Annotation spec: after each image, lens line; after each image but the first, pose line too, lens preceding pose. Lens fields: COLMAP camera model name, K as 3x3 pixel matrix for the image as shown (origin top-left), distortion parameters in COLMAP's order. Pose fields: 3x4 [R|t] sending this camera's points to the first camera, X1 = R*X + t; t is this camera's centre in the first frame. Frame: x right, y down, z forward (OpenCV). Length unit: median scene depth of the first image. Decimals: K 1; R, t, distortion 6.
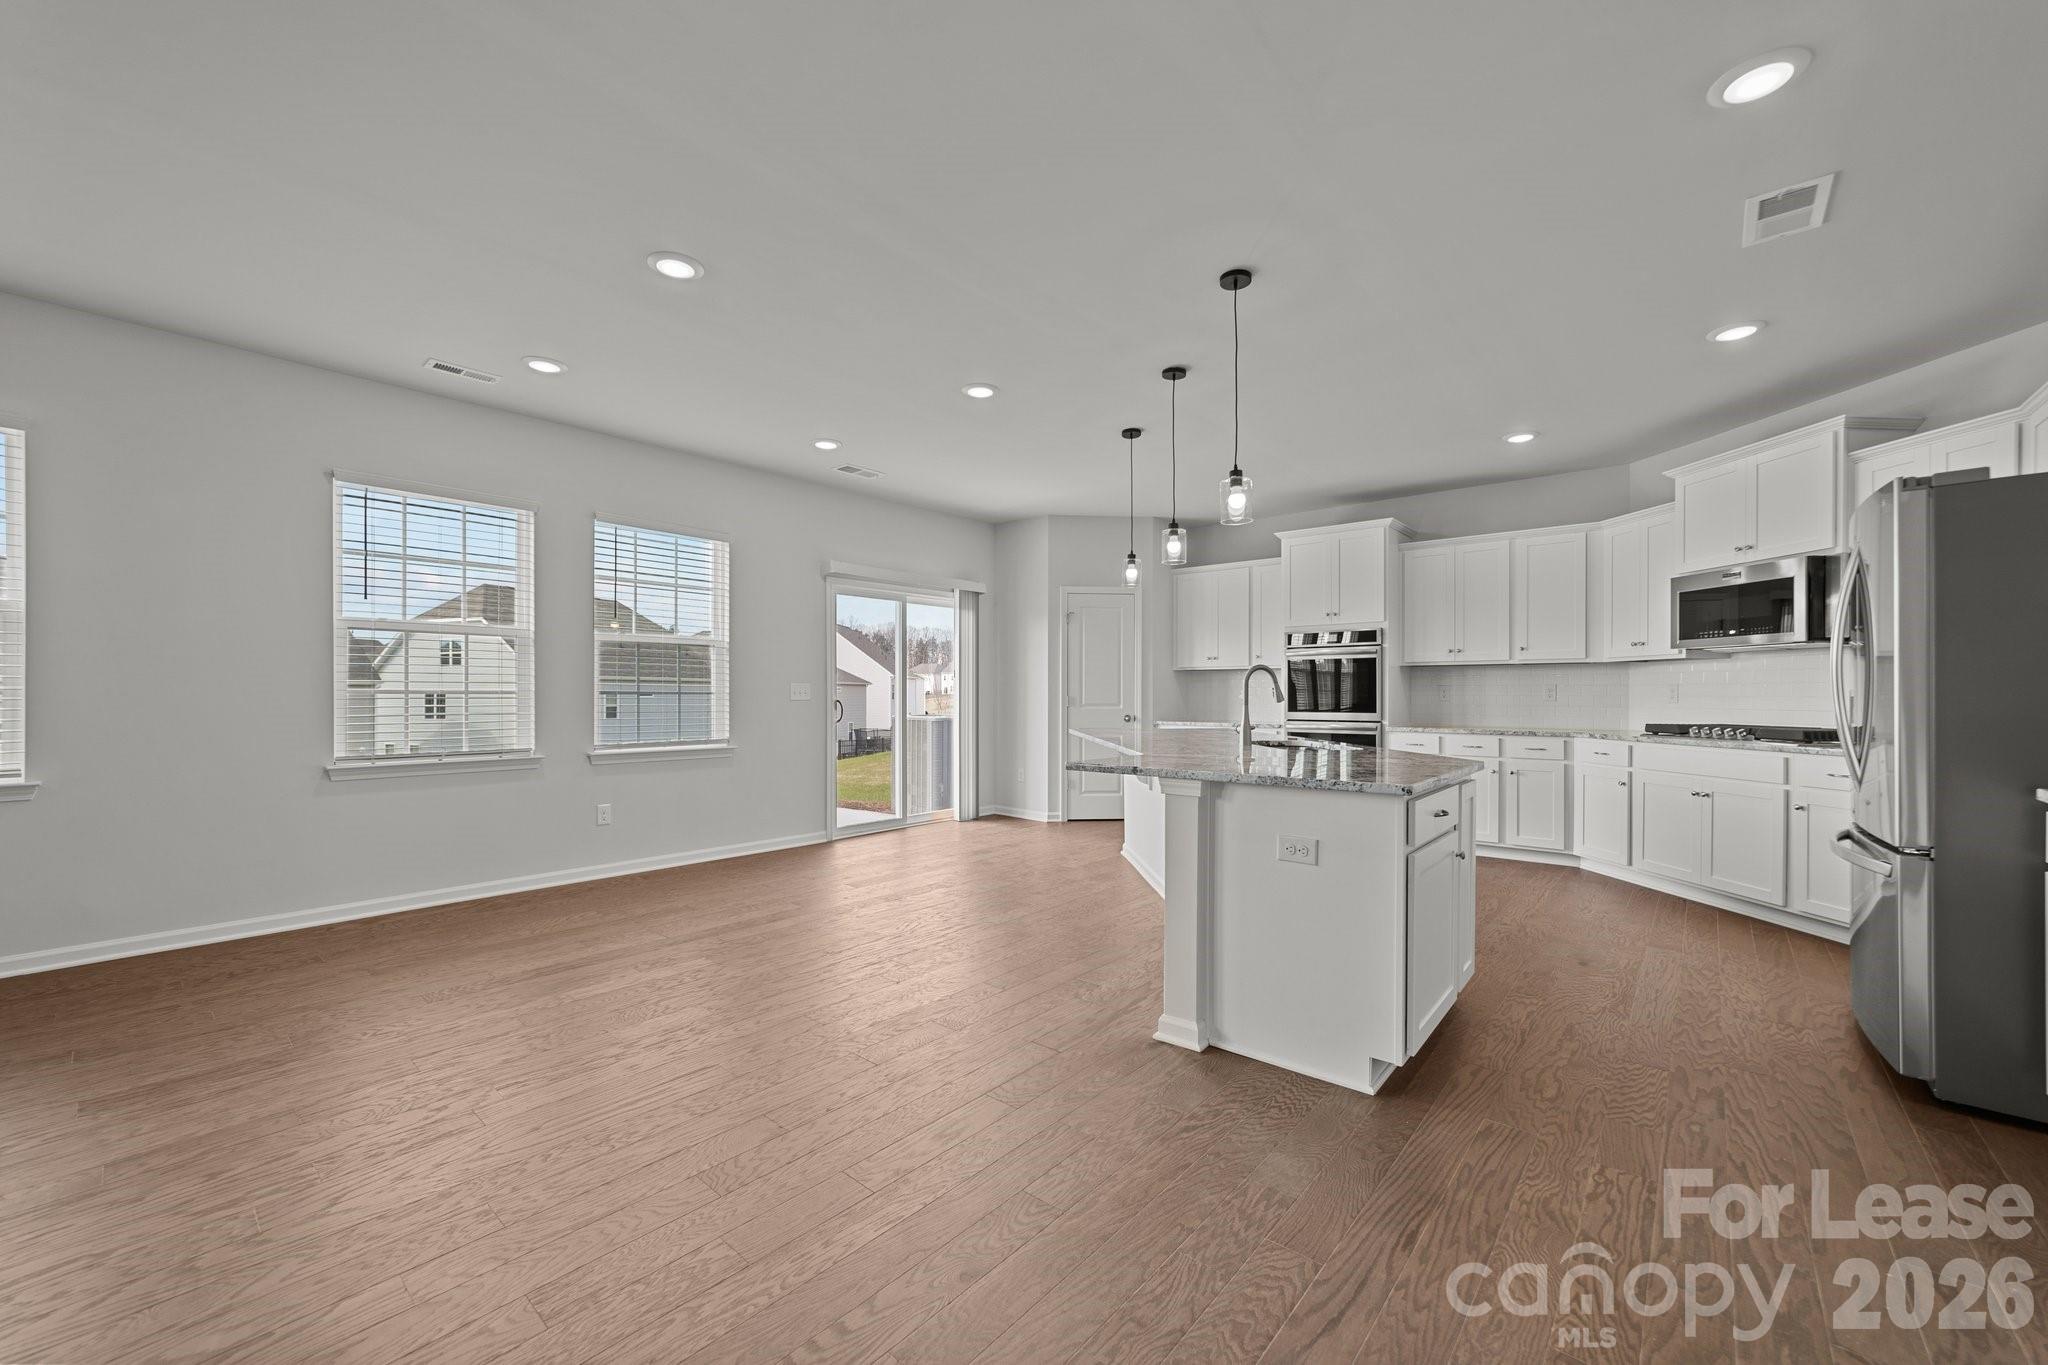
lens RADIAL K [[791.4, 0, 1034.2], [0, 791.4, 696.1], [0, 0, 1]] dist [-0.015299, 0.006458]
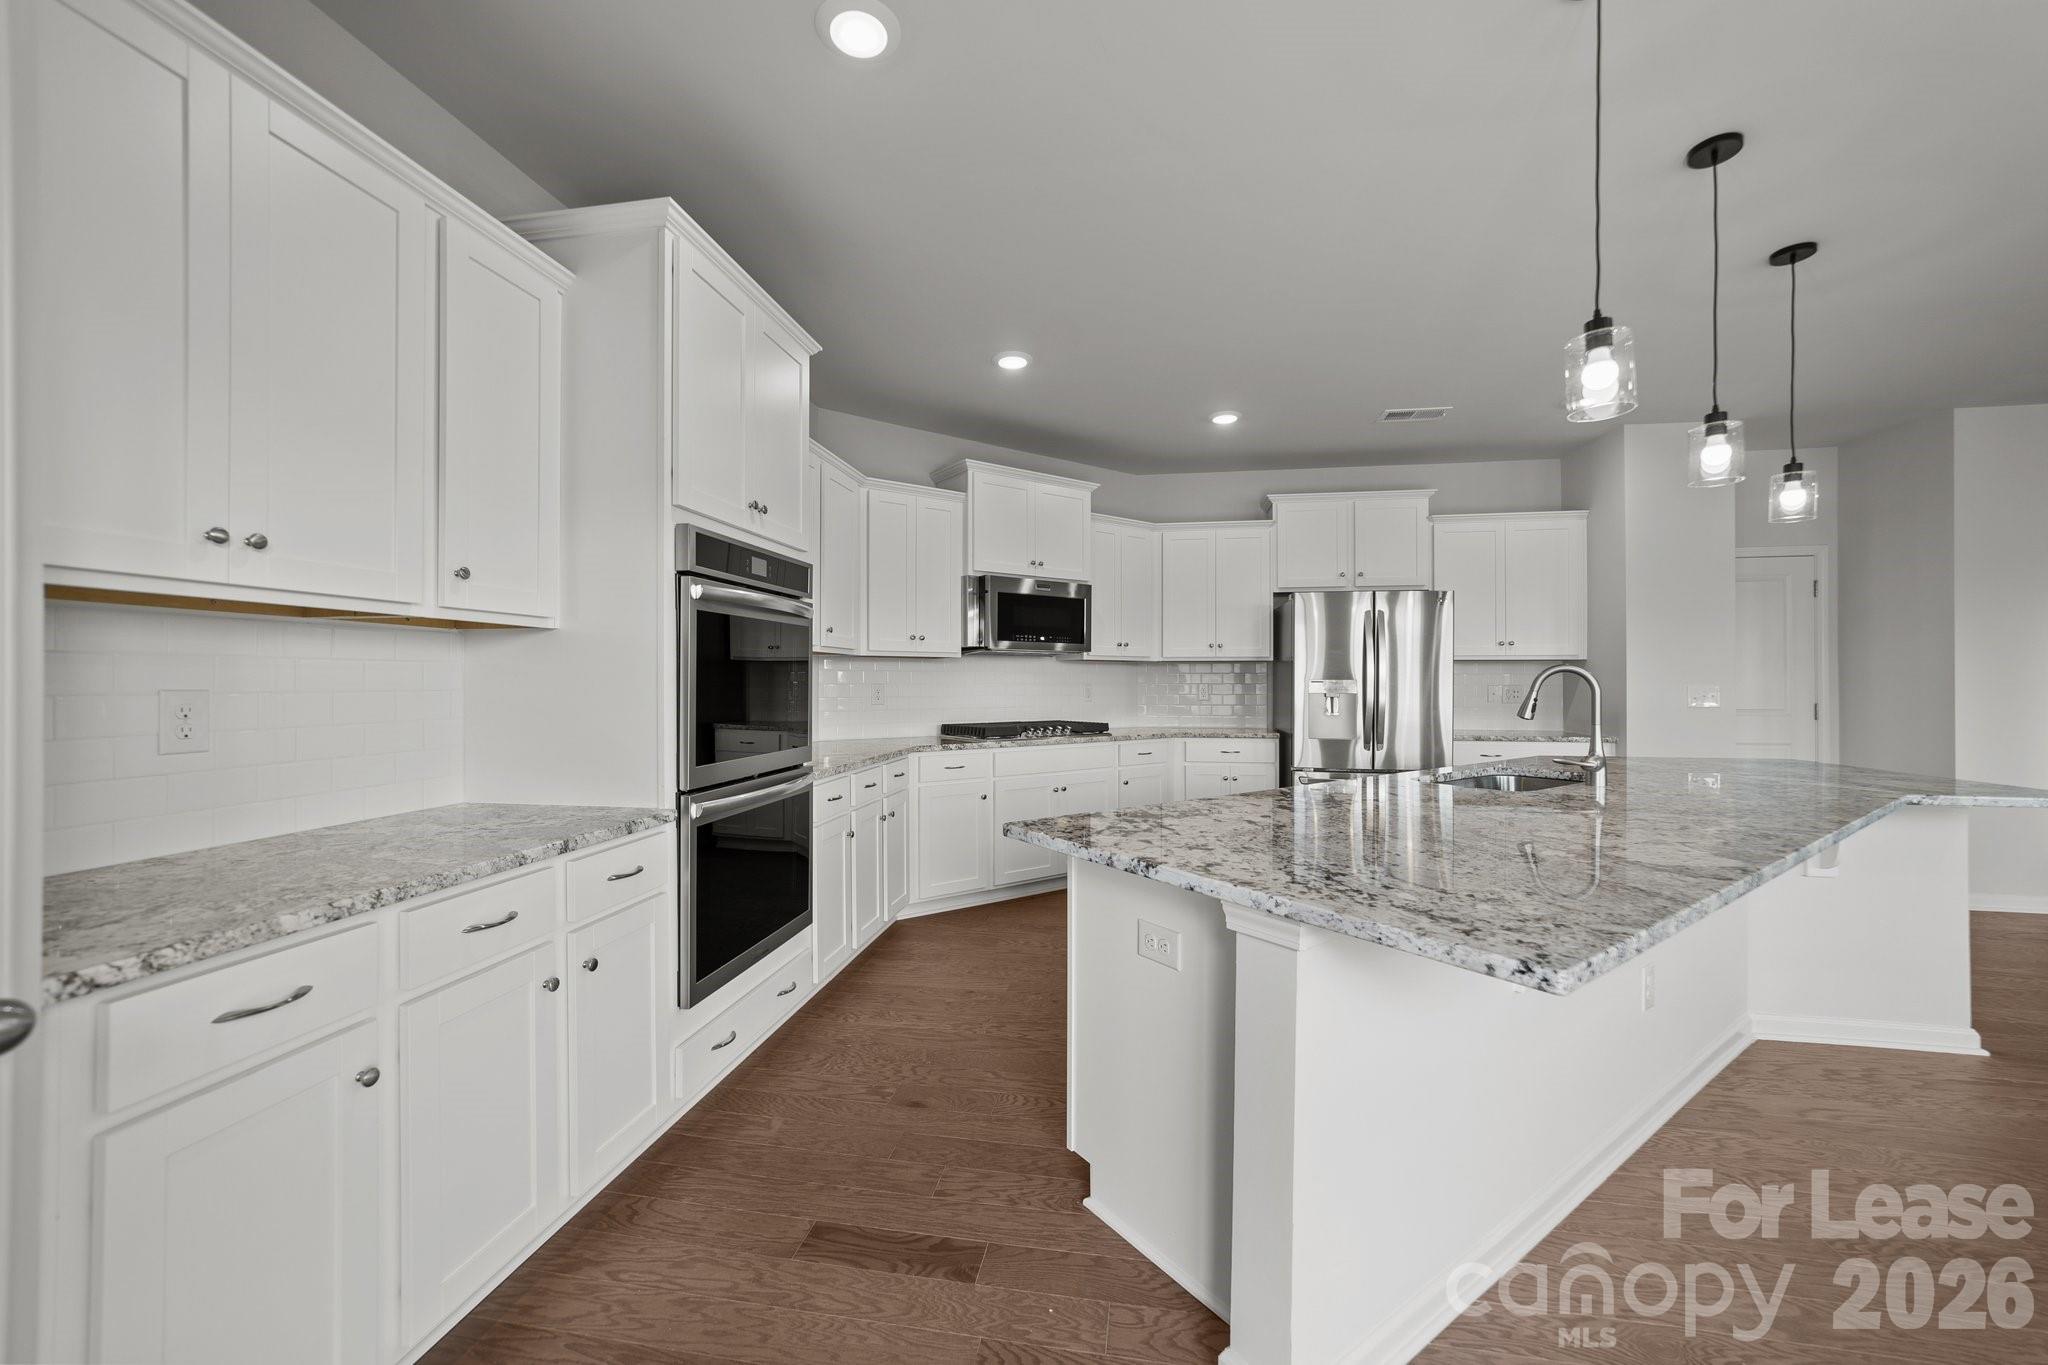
lens RADIAL K [[791.4, 0, 1024.2], [0, 791.4, 679.3], [0, 0, 1]] dist [-0.015299, 0.006458]
pose [[-0.508824, -0.001455, 0.860869, -0.045042], [-0.001563, 0.999998, 0.000767, -0.022190], [-0.860869, -0.000955, -0.508826, 1.390565]]
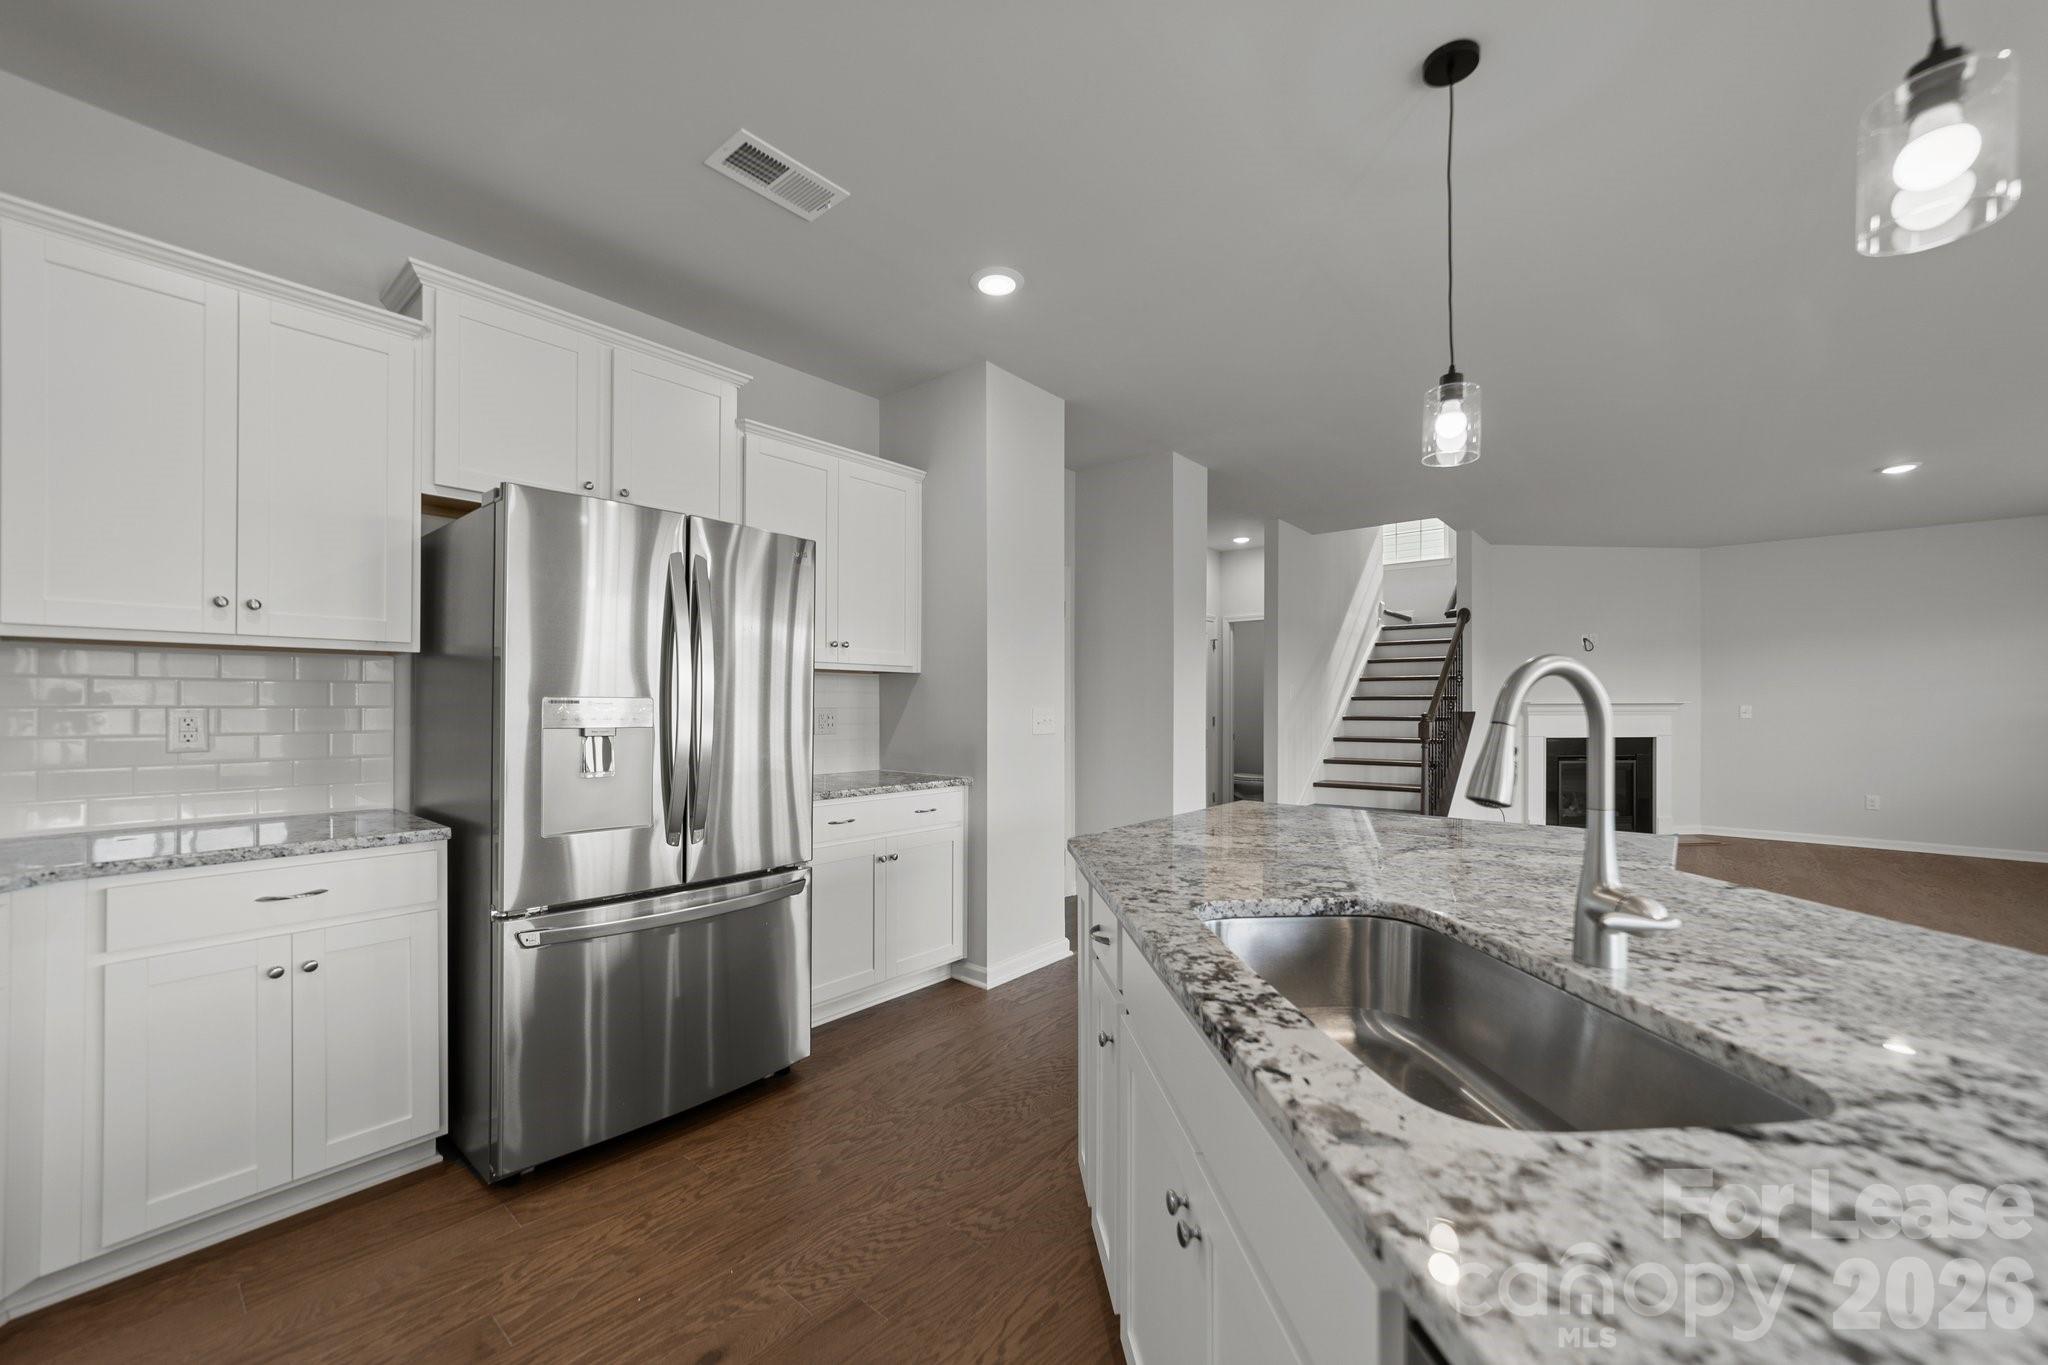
lens RADIAL K [[791.4, 0, 1032.1], [0, 791.4, 696.1], [0, 0, 1]] dist [-0.015299, 0.006458]
pose [[-0.999972, -0.007393, -0.001158, 0.352782], [-0.007386, 0.999957, -0.005655, -0.021091], [0.001200, -0.005646, -0.999983, 1.009580]]
